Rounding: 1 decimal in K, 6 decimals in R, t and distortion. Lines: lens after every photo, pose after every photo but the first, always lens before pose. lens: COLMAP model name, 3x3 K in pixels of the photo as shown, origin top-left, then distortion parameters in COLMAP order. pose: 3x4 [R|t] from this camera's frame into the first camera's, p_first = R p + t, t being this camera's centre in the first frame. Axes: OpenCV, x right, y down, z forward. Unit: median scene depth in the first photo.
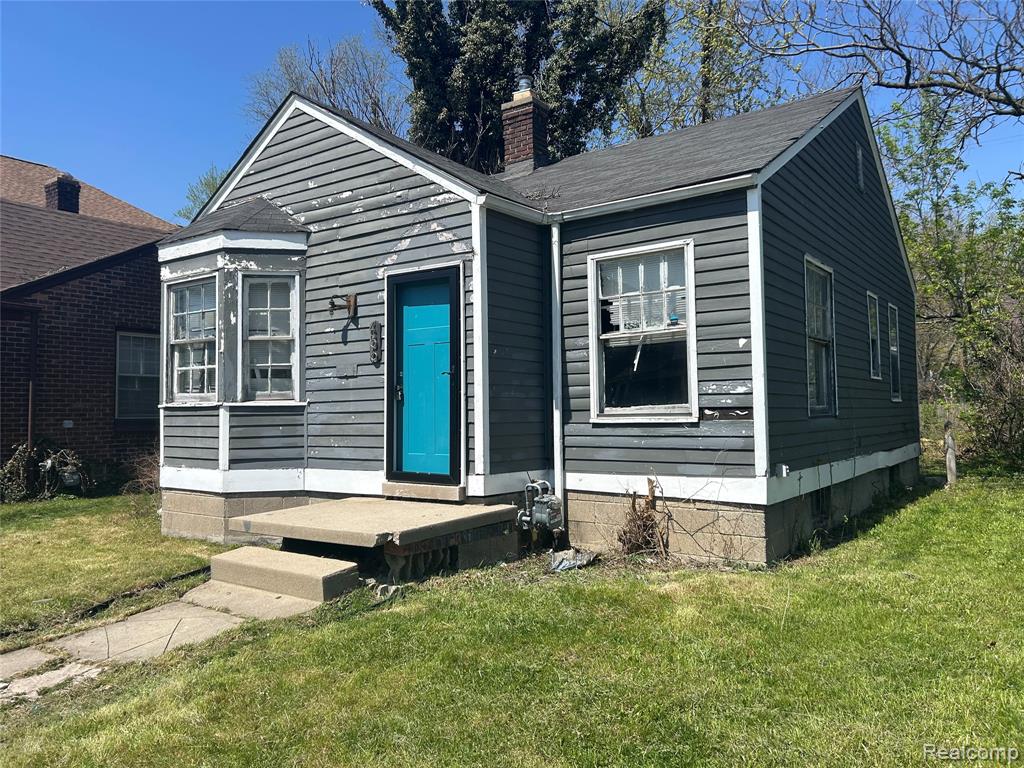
lens RADIAL K [[771.2, 0, 506.5], [0, 771.2, 376.7], [0, 0, 1]] dist [0.059999, -0.077014]
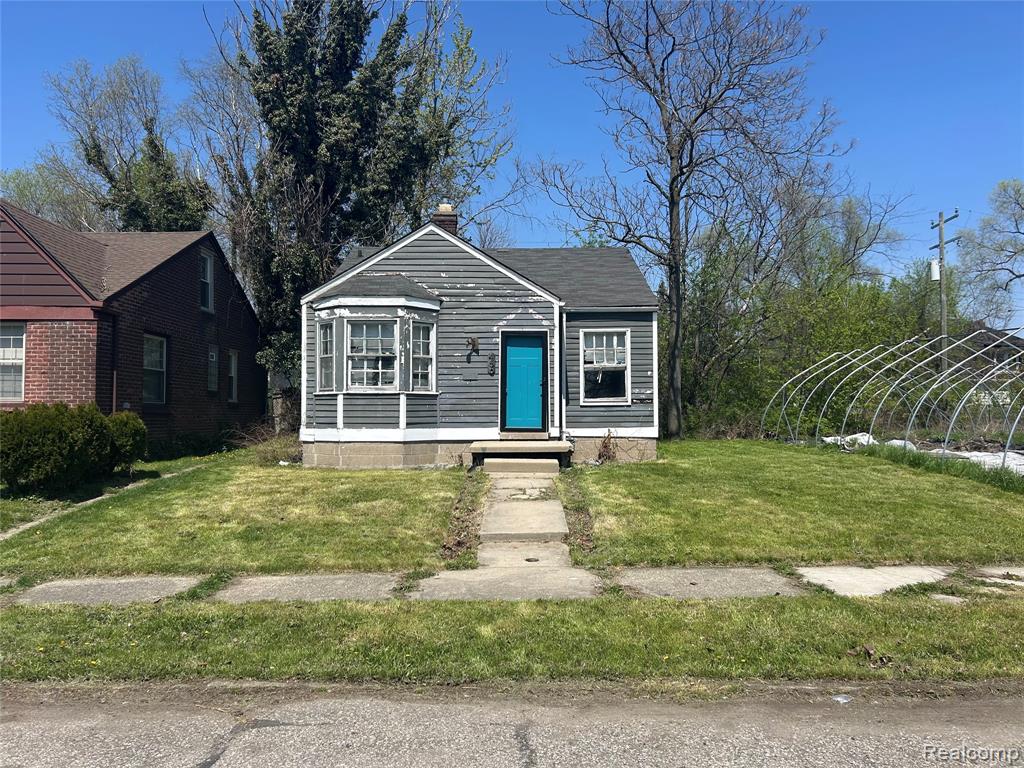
lens RADIAL K [[778.8, 0, 536.4], [0, 778.8, 395.7], [0, 0, 1]] dist [0.034122, -0.006482]
pose [[0.793068, 0.025015, 0.608619, -1.314241], [-0.034397, 0.999401, 0.003745, 0.027820], [-0.608161, -0.023904, 0.793454, -0.673103]]
